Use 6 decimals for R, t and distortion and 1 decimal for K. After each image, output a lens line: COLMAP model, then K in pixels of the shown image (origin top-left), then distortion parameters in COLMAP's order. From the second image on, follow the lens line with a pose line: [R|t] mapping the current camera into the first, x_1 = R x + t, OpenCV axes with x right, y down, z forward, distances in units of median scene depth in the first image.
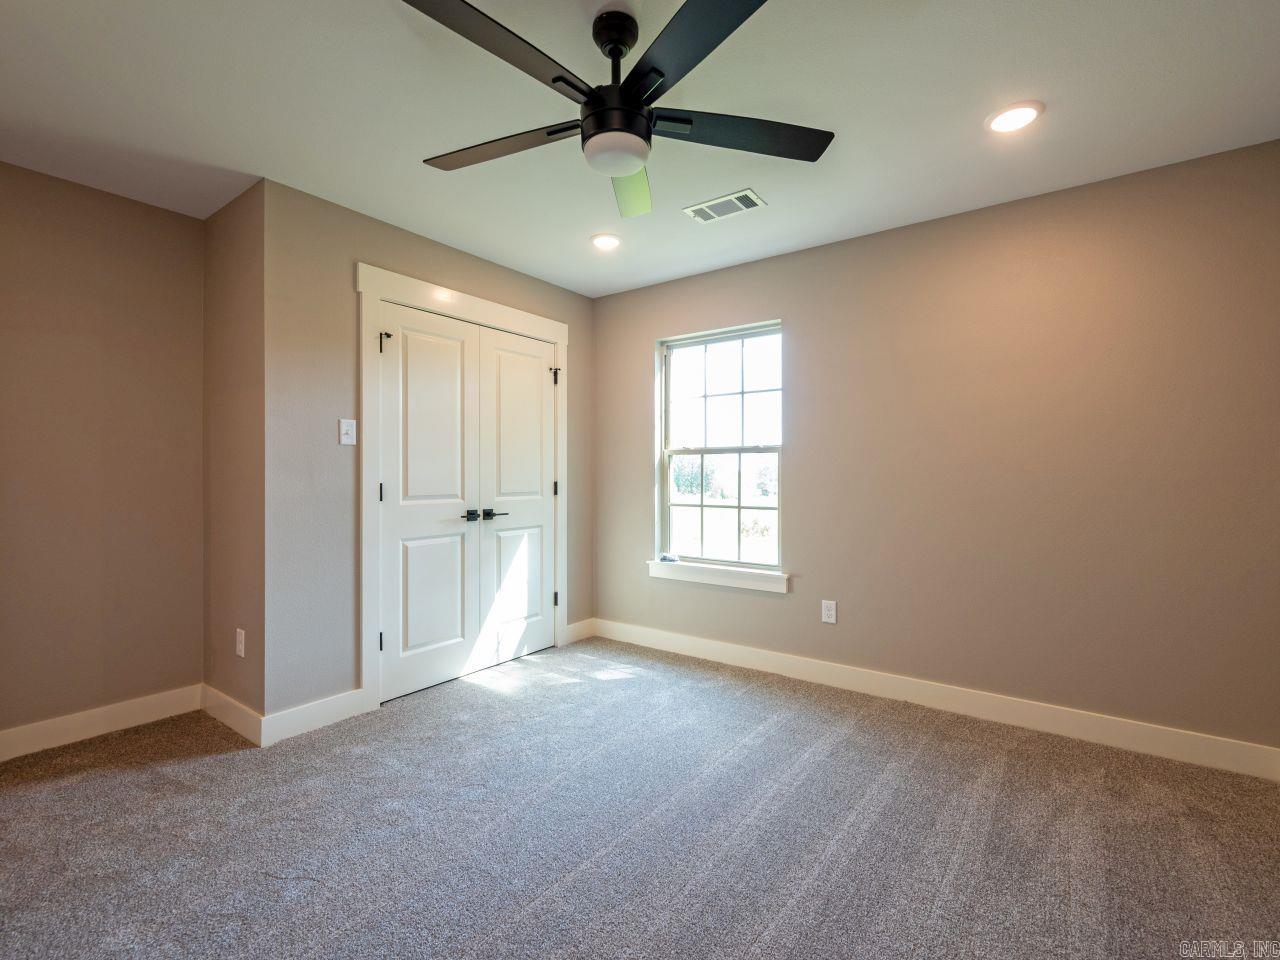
lens RADIAL K [[568.5, 0, 640.0], [0, 568.5, 480.0], [0, 0, 1]] dist [-0.001769, -0.000250]
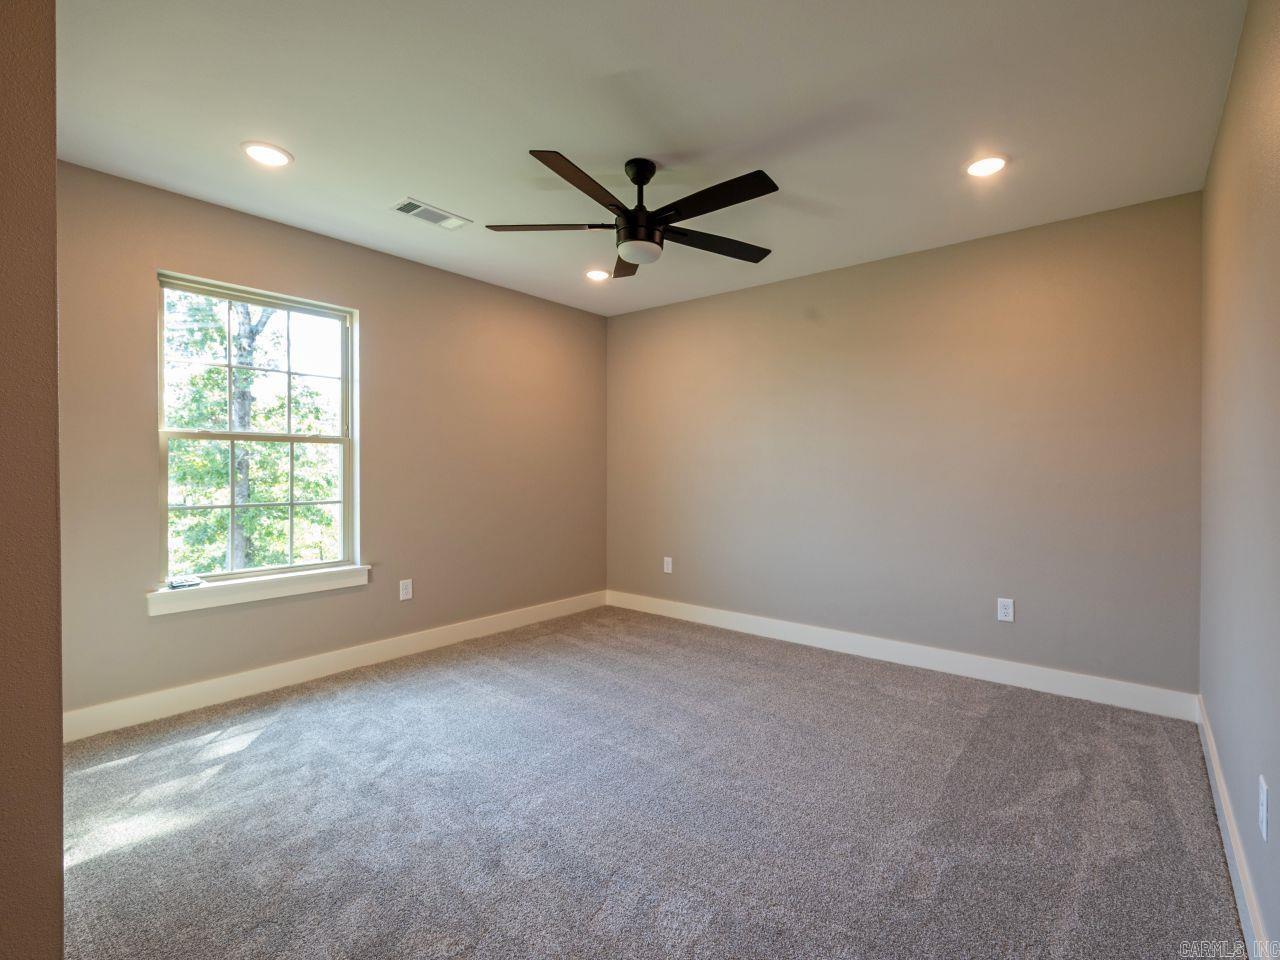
lens RADIAL K [[636.6, 0, 640.0], [0, 636.6, 480.0], [0, 0, 1]] dist [0.000506, -0.000002]
pose [[0.032784, -0.014940, 0.999351, -0.902647], [-0.001576, 0.999886, 0.015000, -0.005027], [-0.999461, -0.002067, 0.032757, 0.496537]]
